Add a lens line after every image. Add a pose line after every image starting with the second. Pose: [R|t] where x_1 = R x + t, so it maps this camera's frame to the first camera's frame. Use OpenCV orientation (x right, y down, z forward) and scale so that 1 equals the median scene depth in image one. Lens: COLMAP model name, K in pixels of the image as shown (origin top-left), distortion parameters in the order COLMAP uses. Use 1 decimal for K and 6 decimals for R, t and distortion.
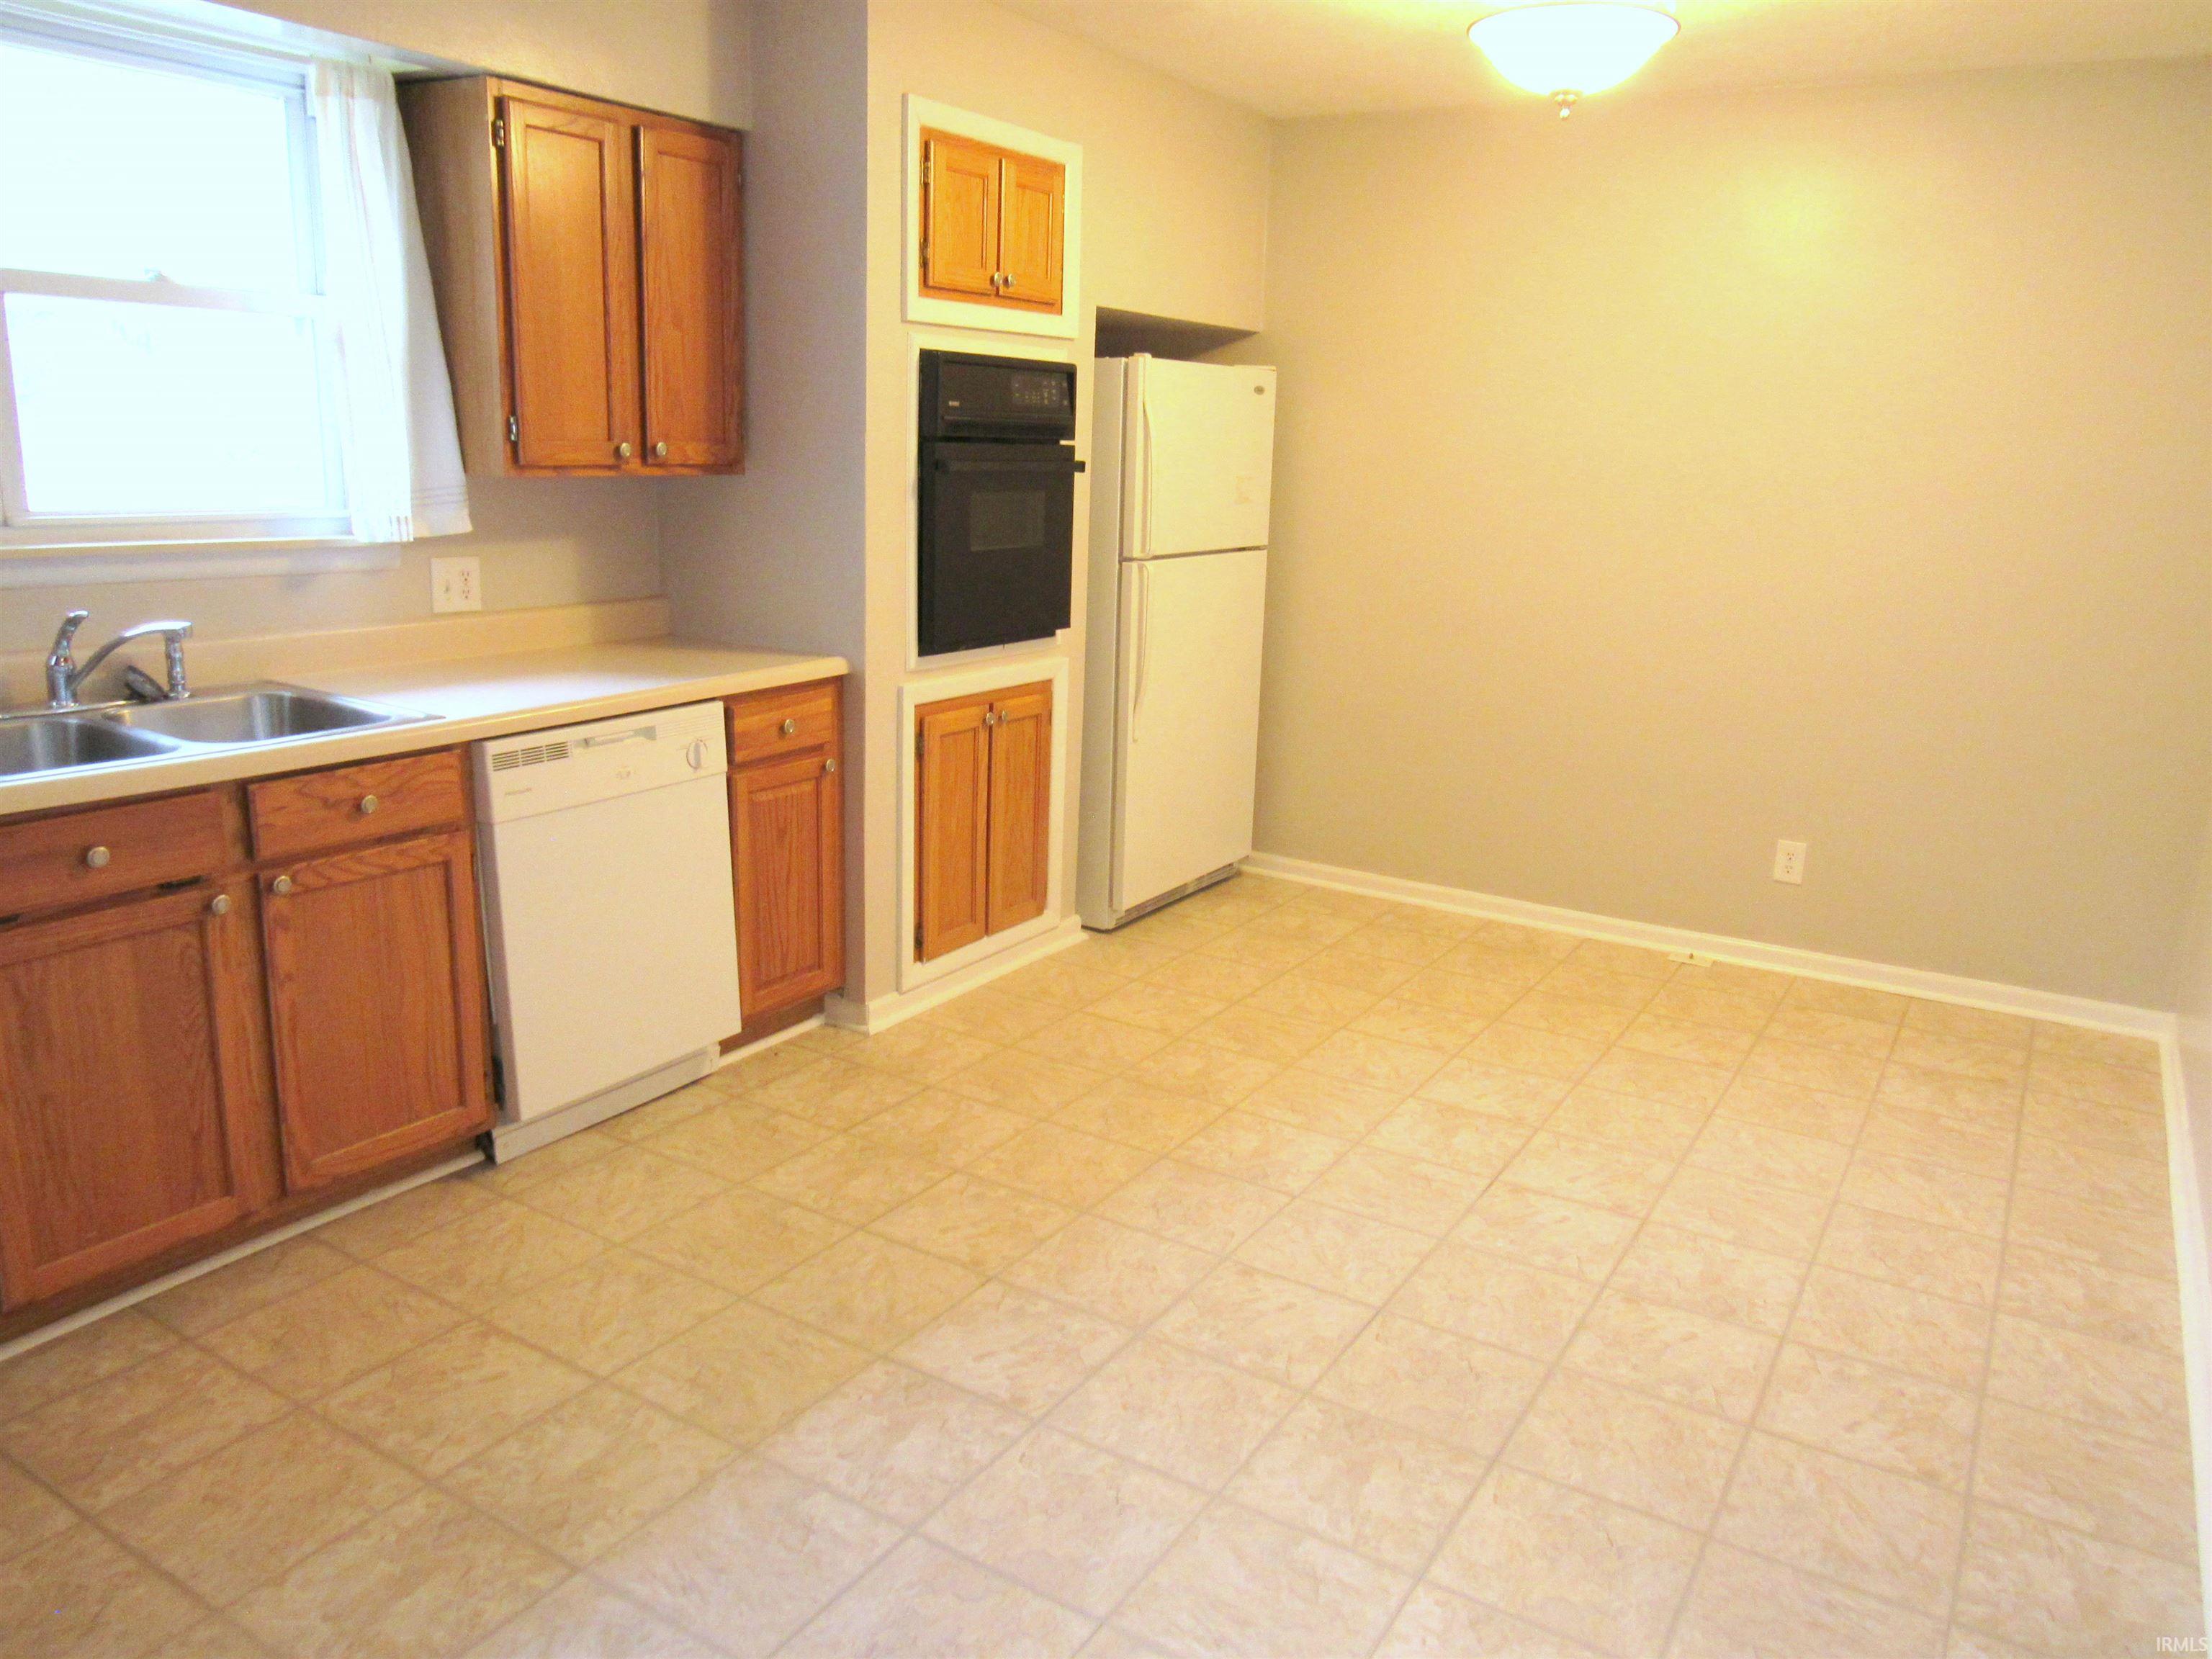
lens RADIAL K [[1565.9, 0, 1105.0], [0, 1565.9, 801.8], [0, 0, 1]] dist [-0.024352, 0.005560]
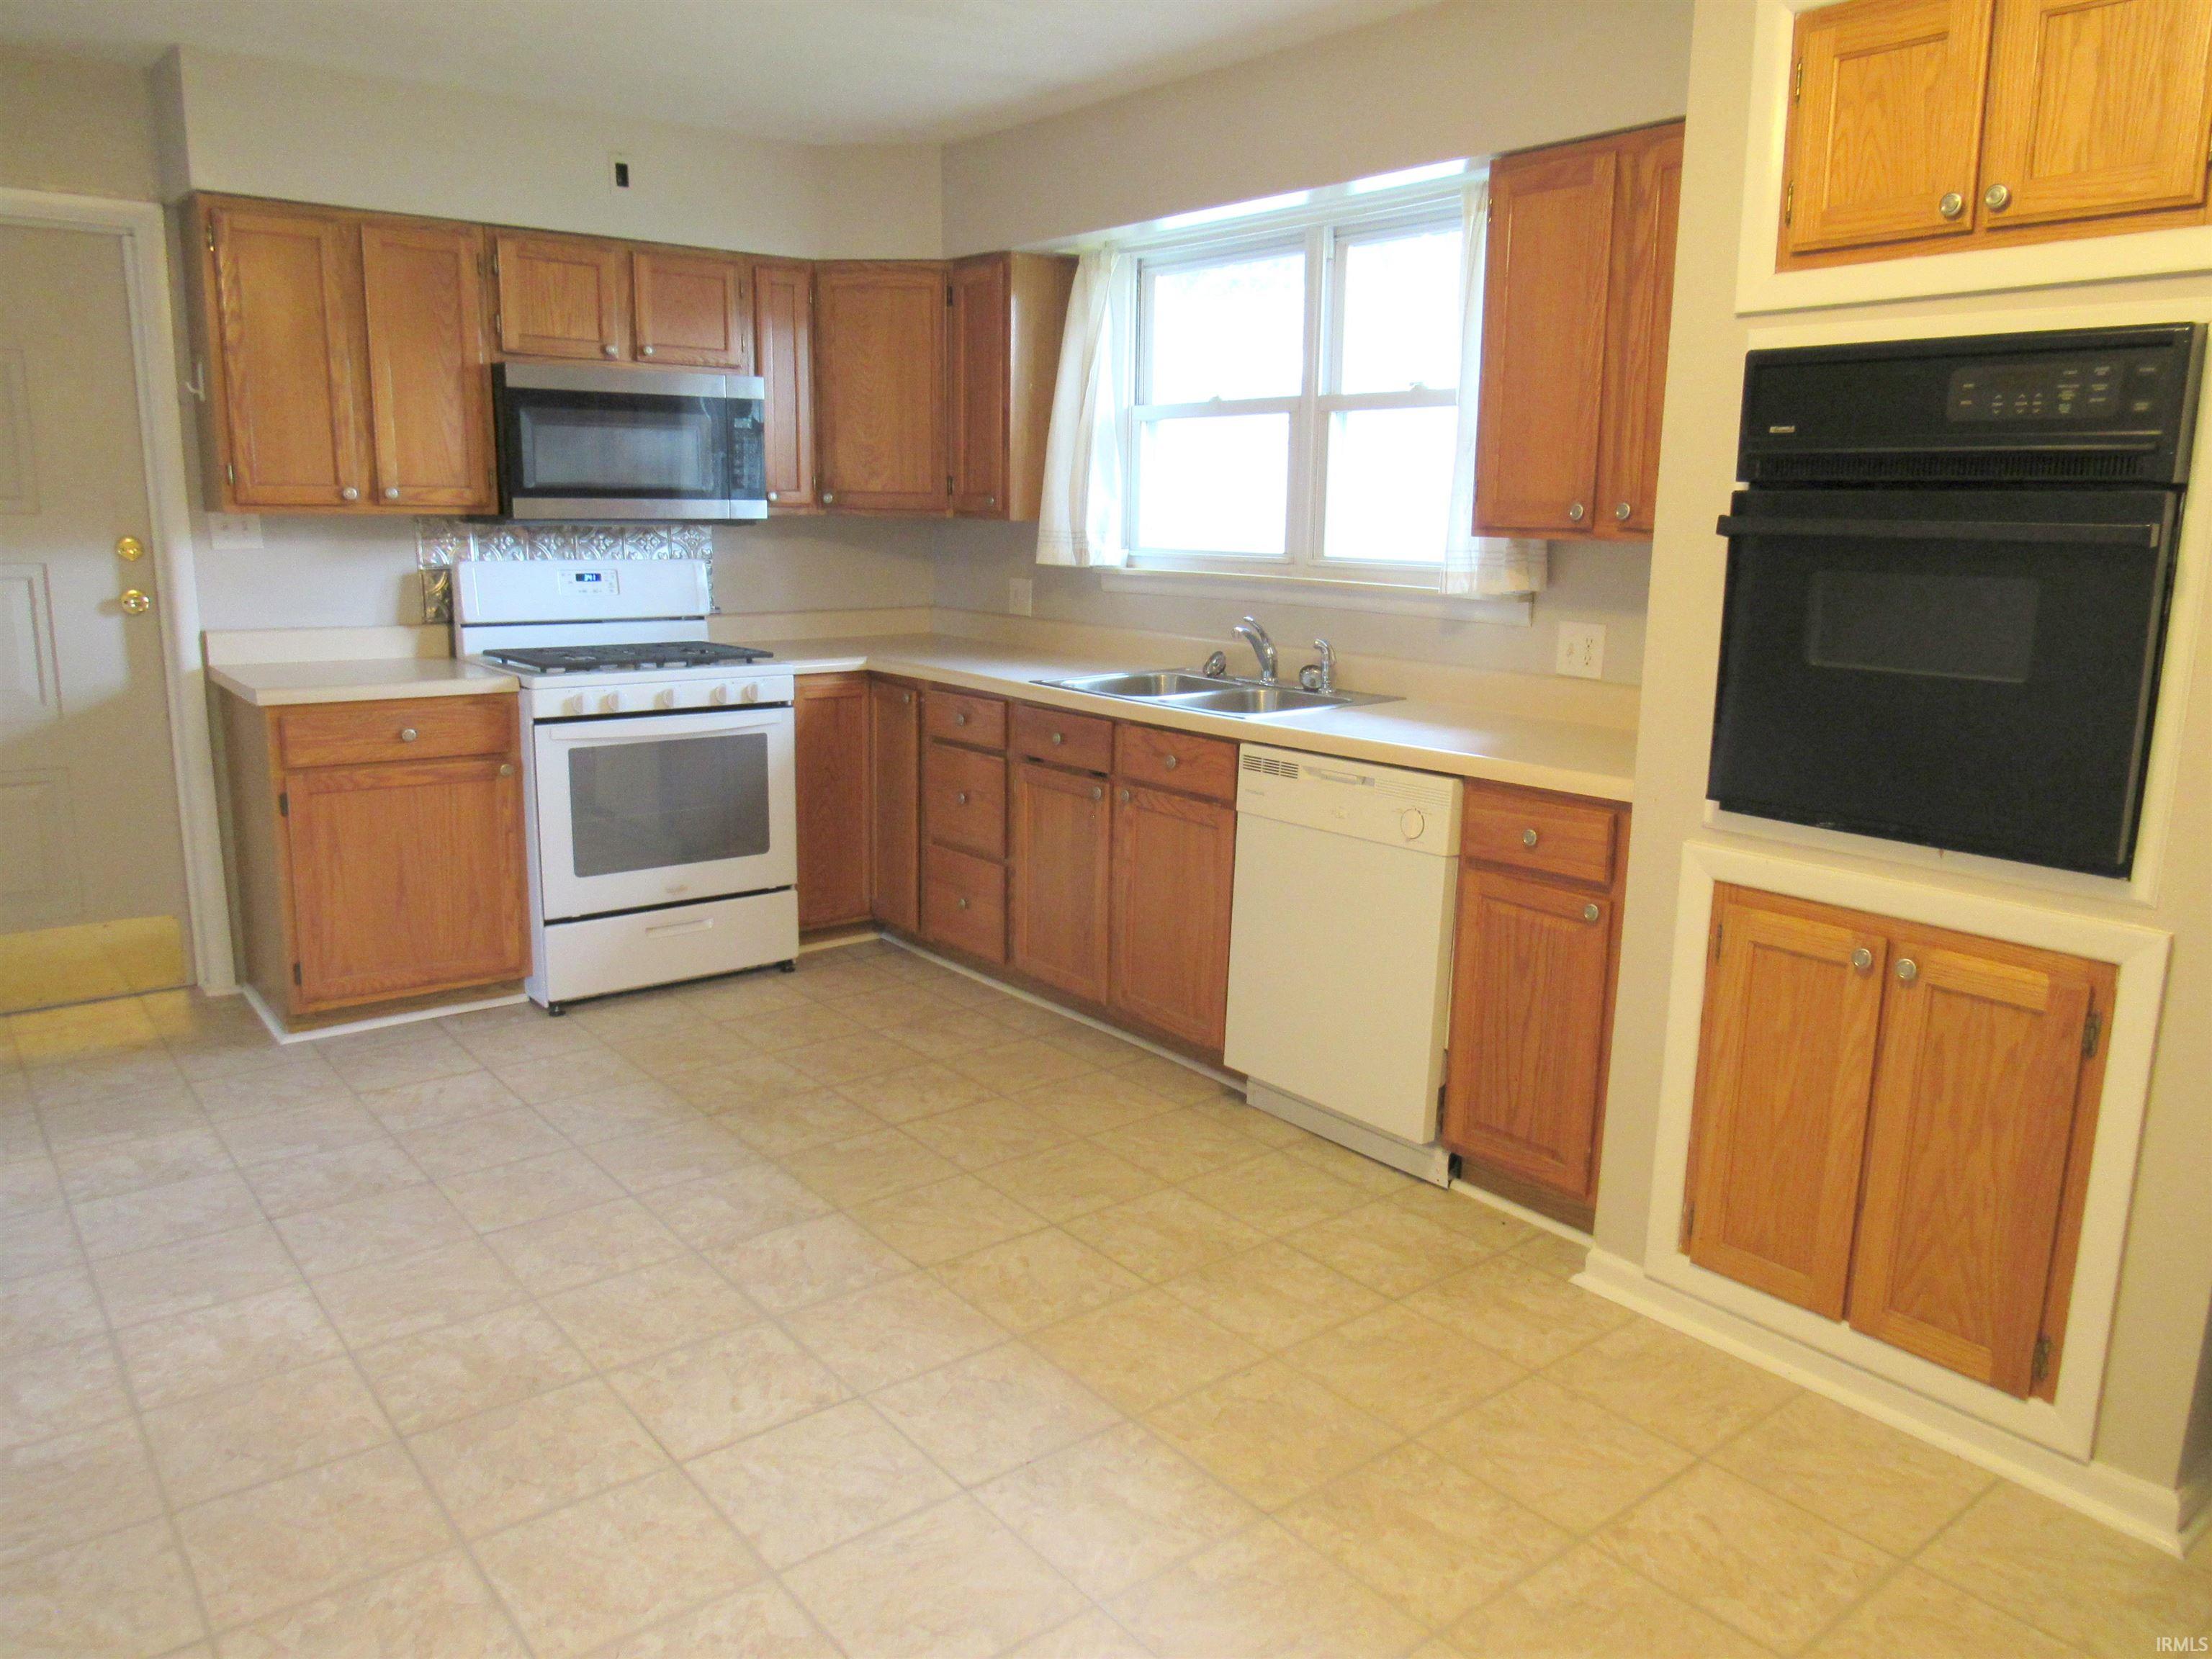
lens RADIAL K [[1565.9, 0, 1105.0], [0, 1565.9, 801.8], [0, 0, 1]] dist [-0.024352, 0.005560]
pose [[-0.322440, 0.136812, -0.936651, 0.807744], [-0.240616, 0.945153, 0.220885, -0.244988], [0.915498, 0.296595, -0.271836, 1.280743]]
